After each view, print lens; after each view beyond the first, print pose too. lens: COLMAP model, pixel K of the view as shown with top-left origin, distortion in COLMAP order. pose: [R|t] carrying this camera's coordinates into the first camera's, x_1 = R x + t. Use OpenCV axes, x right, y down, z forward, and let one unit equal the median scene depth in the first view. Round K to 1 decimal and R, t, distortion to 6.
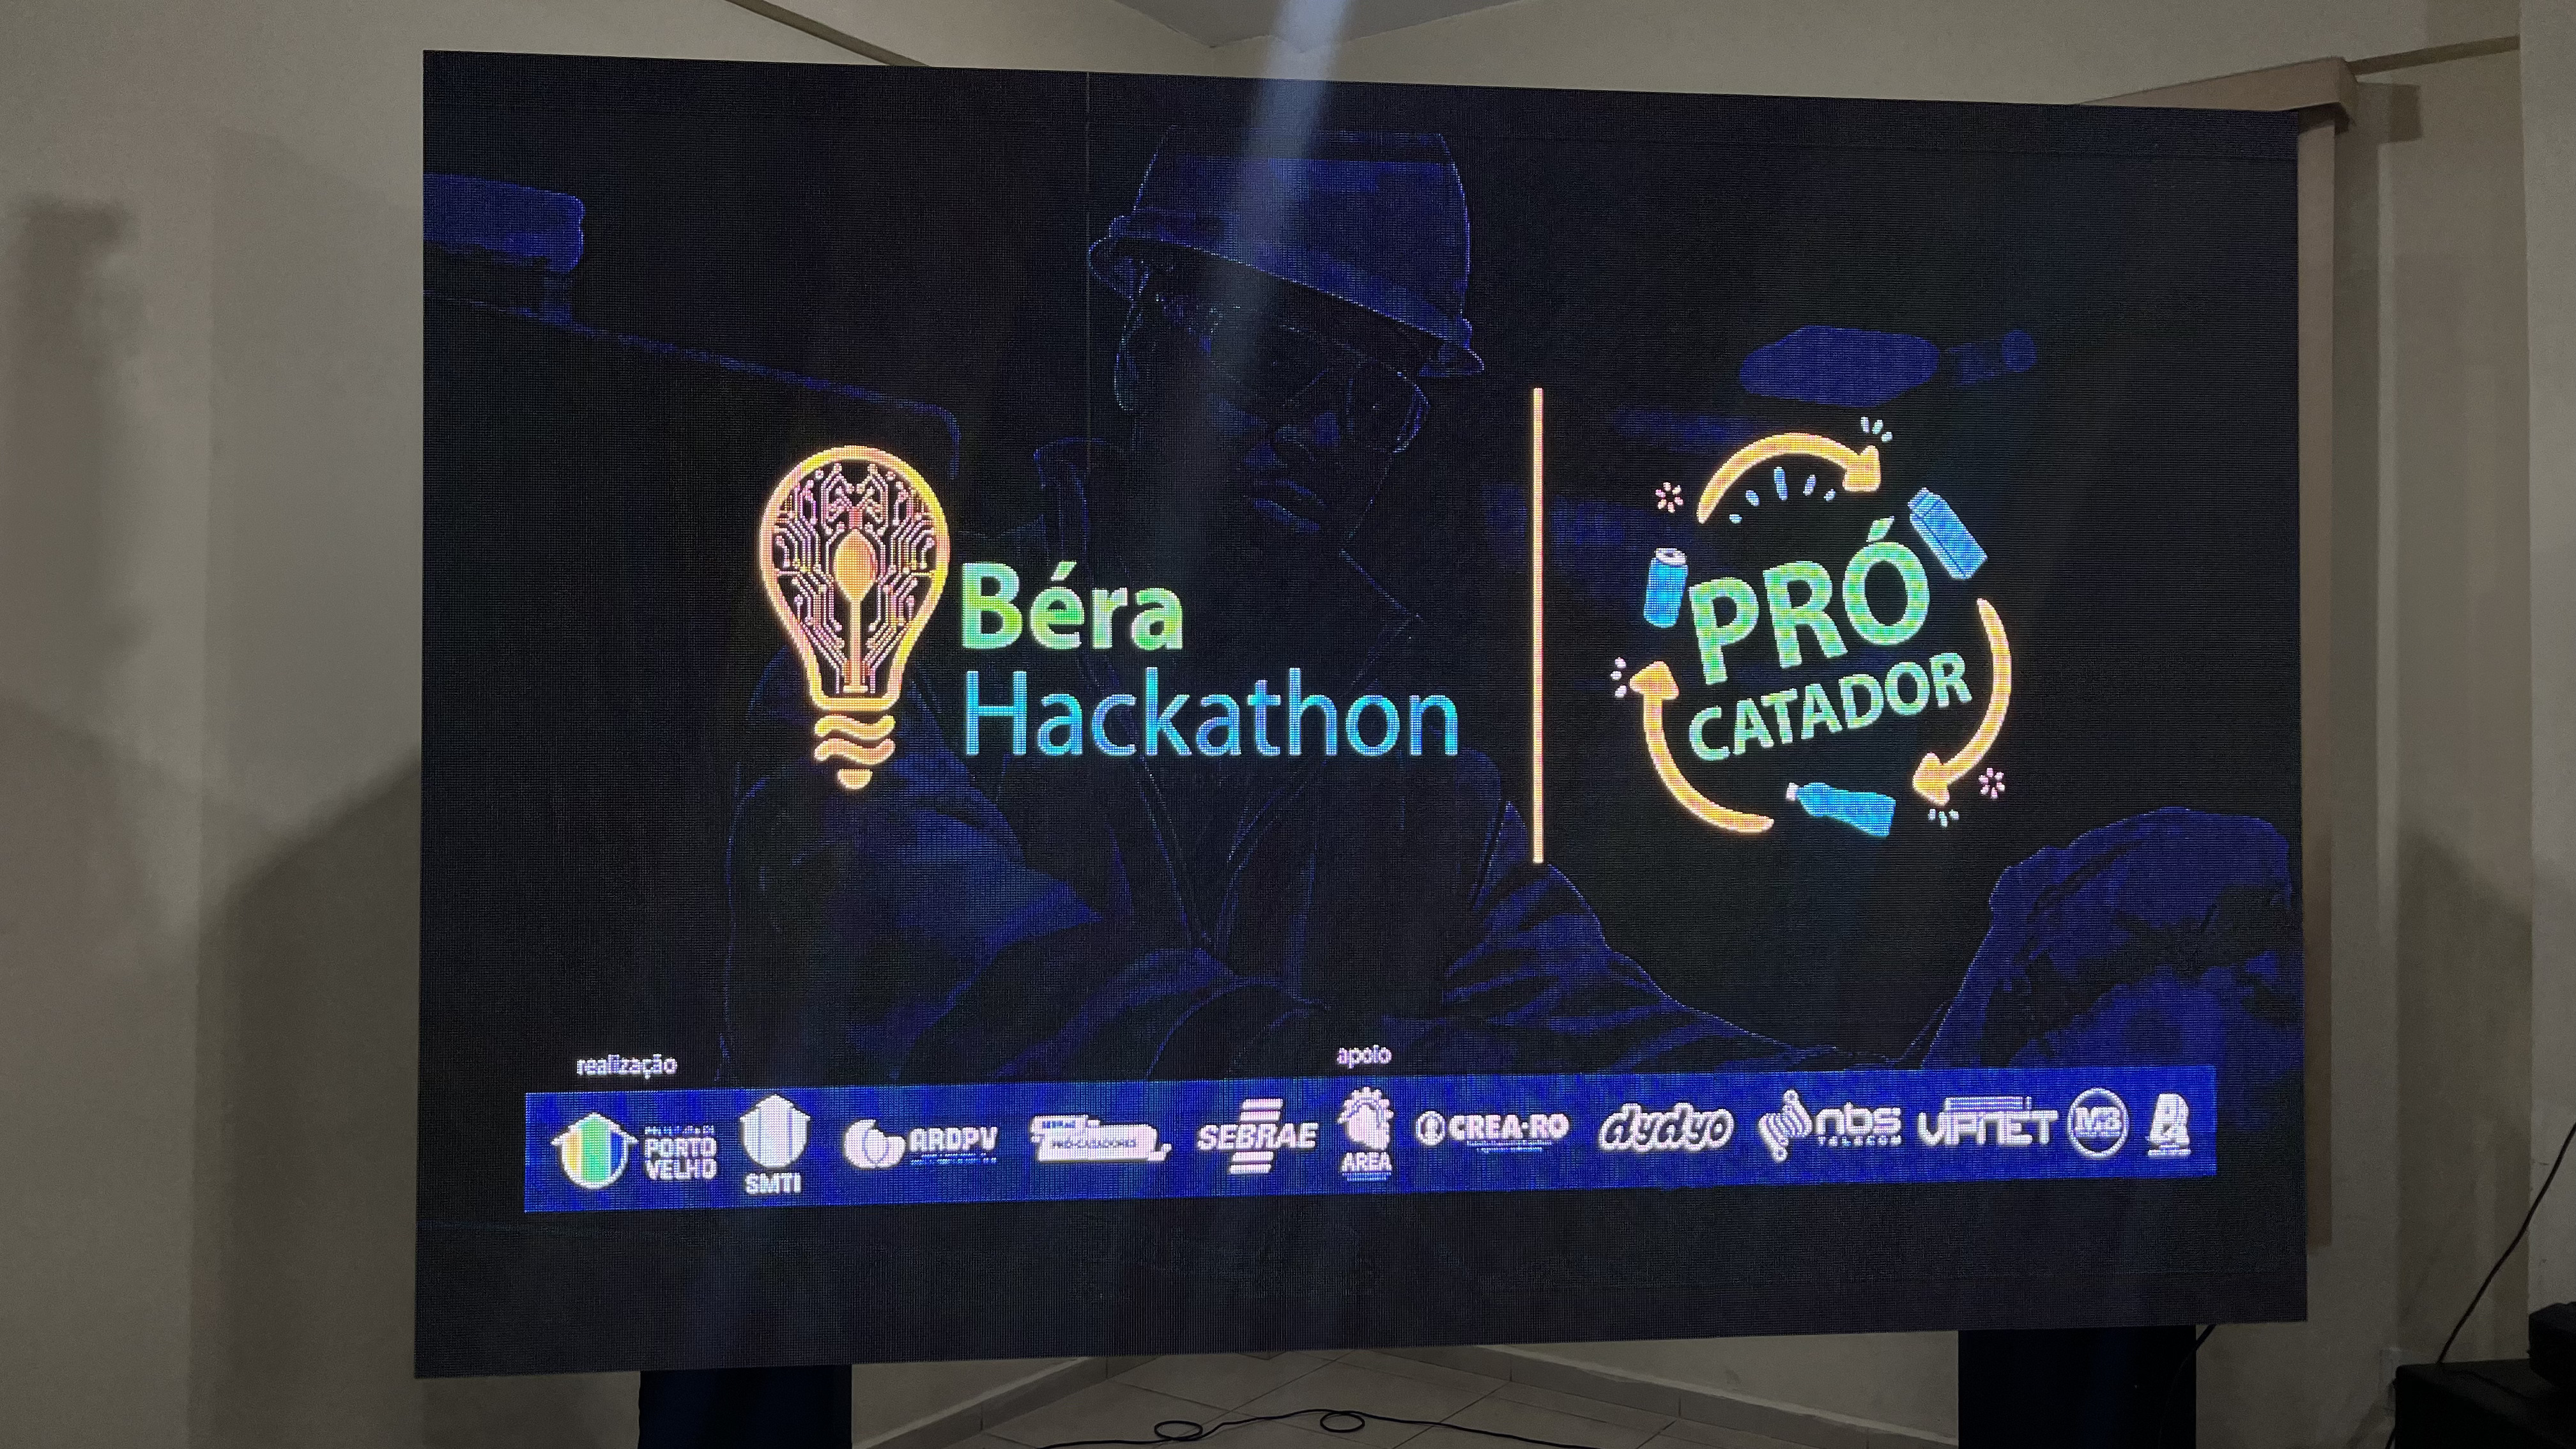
lens RADIAL K [[2010.0, 0, 1289.7], [0, 2010.0, 740.9], [0, 0, 1]] dist [0.014374, -0.010364]
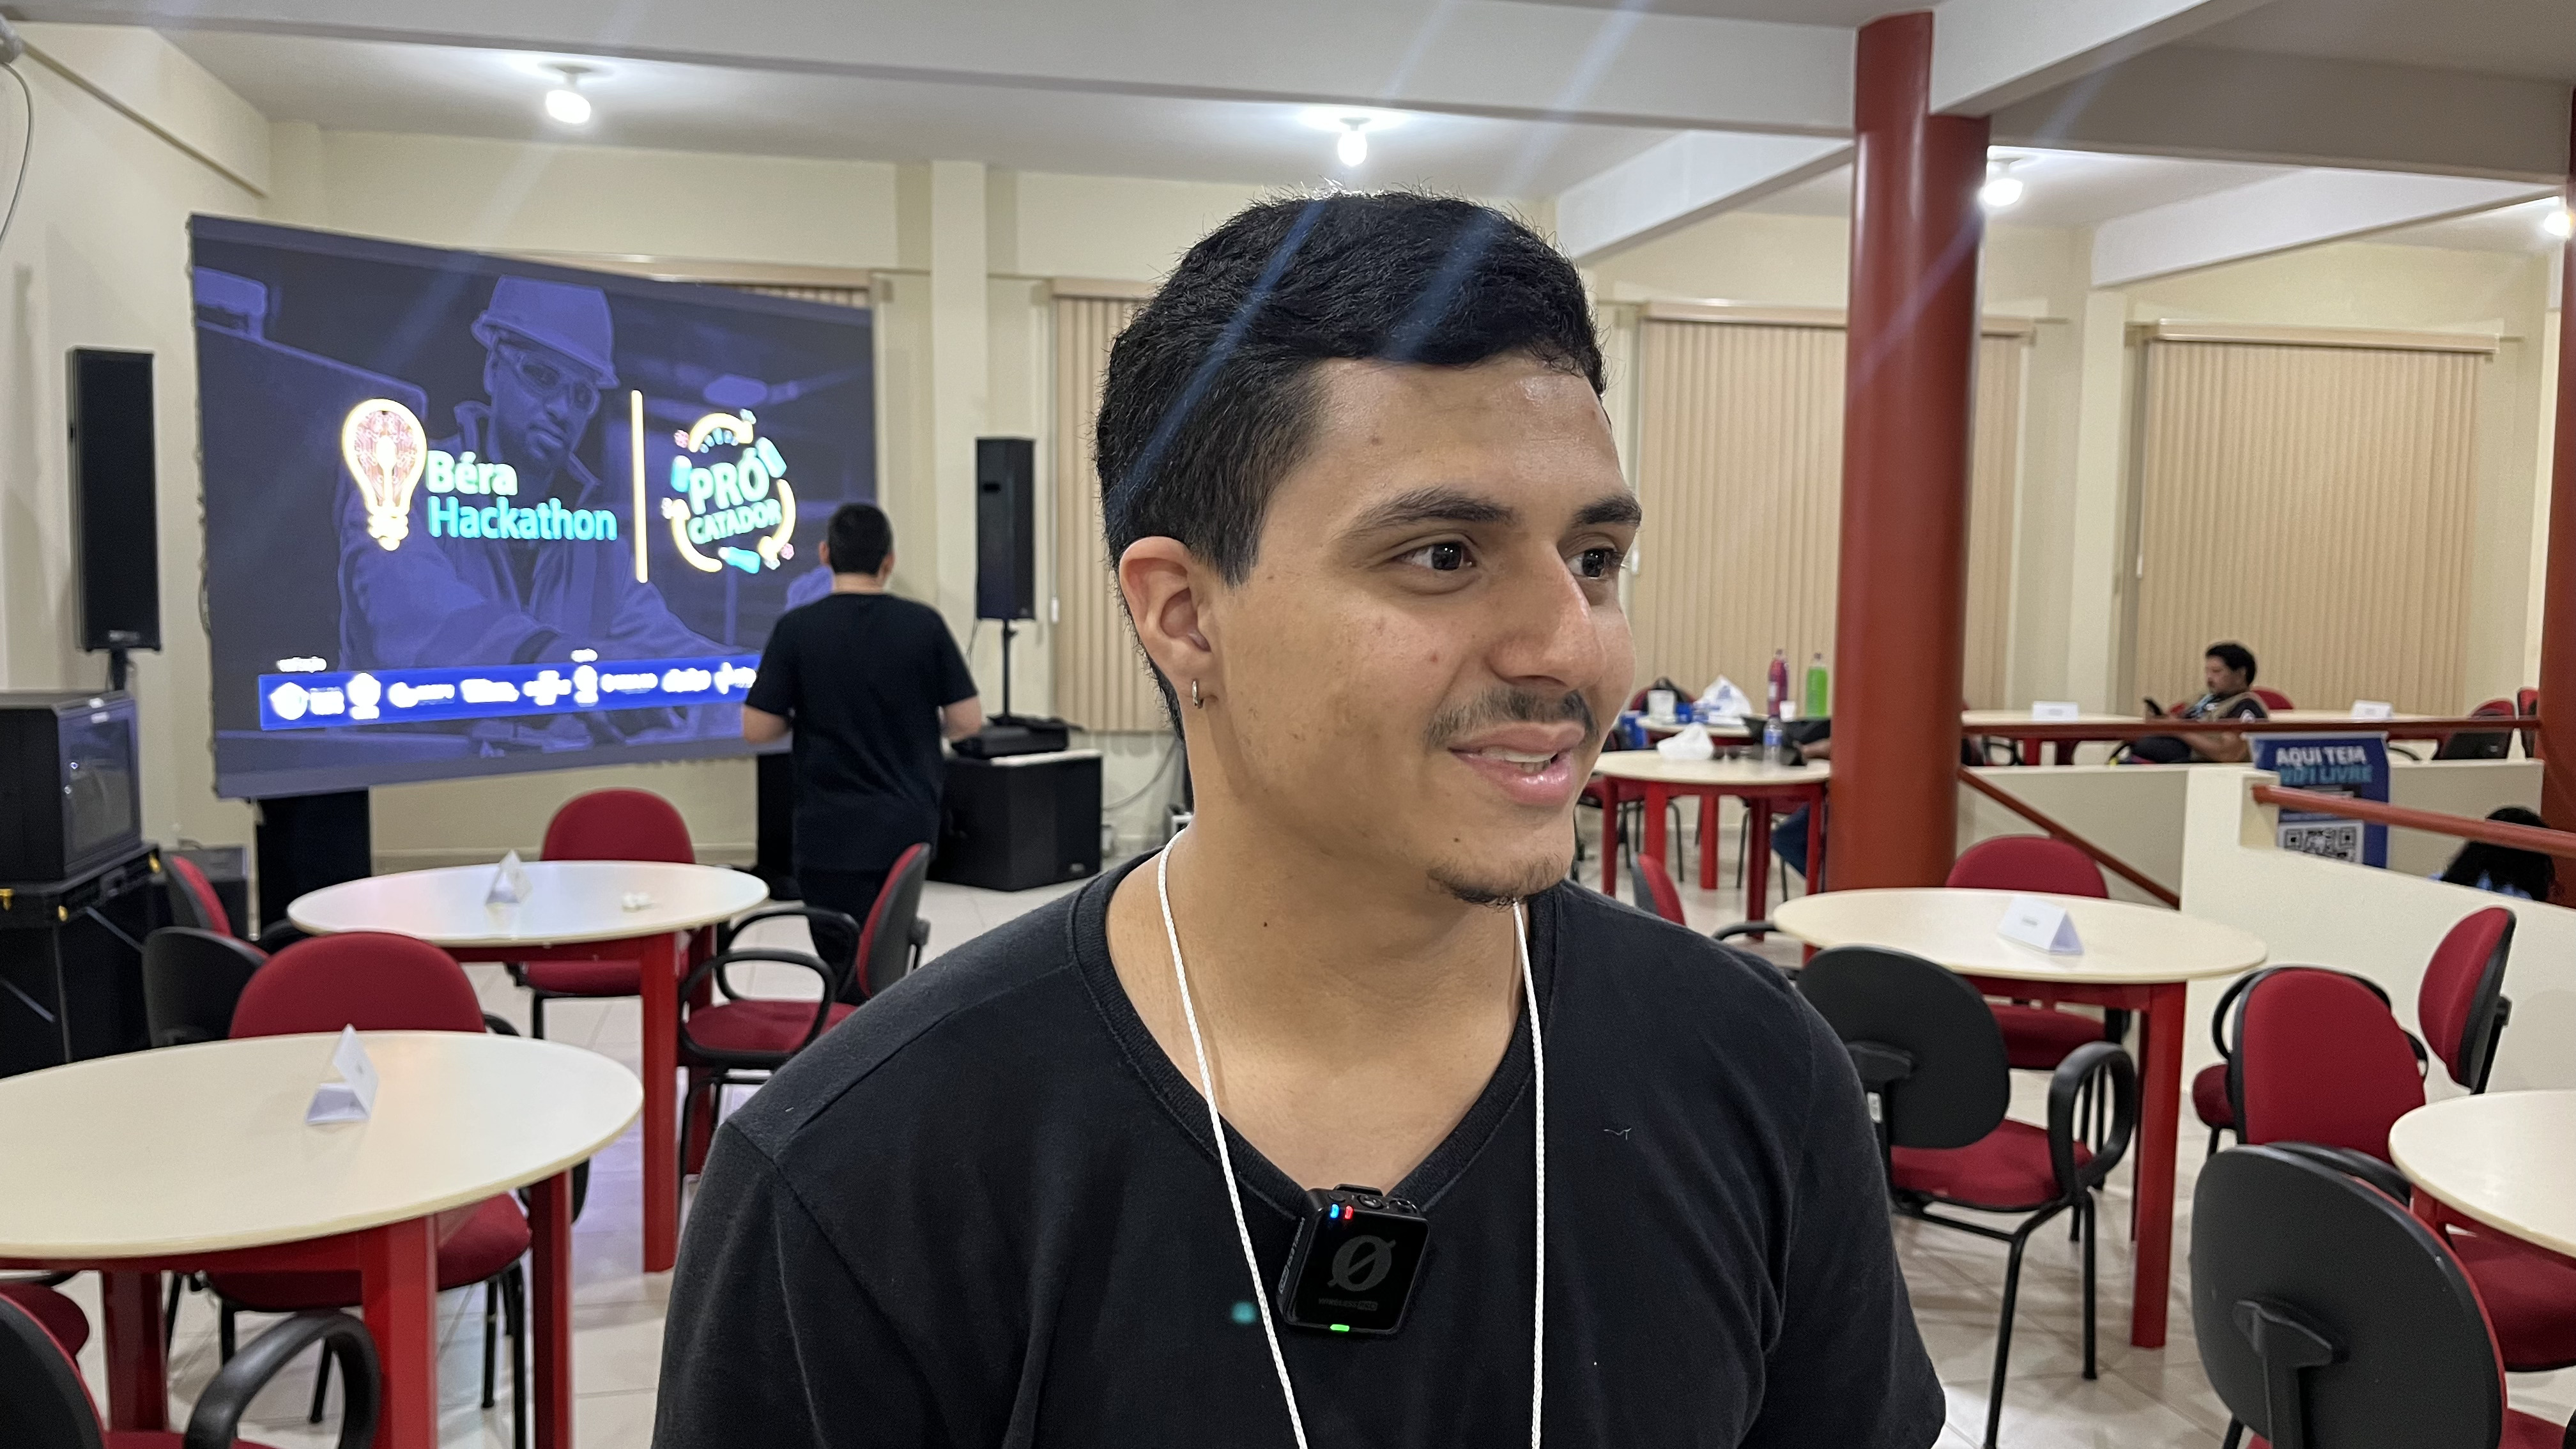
lens RADIAL K [[2010.0, 0, 1293.2], [0, 2010.0, 725.5], [0, 0, 1]] dist [0.014374, -0.010364]
pose [[0.672364, -0.053309, 0.738299, -1.247744], [-0.011054, 0.996569, 0.082024, 0.026253], [-0.740138, -0.063311, 0.669468, -1.378168]]
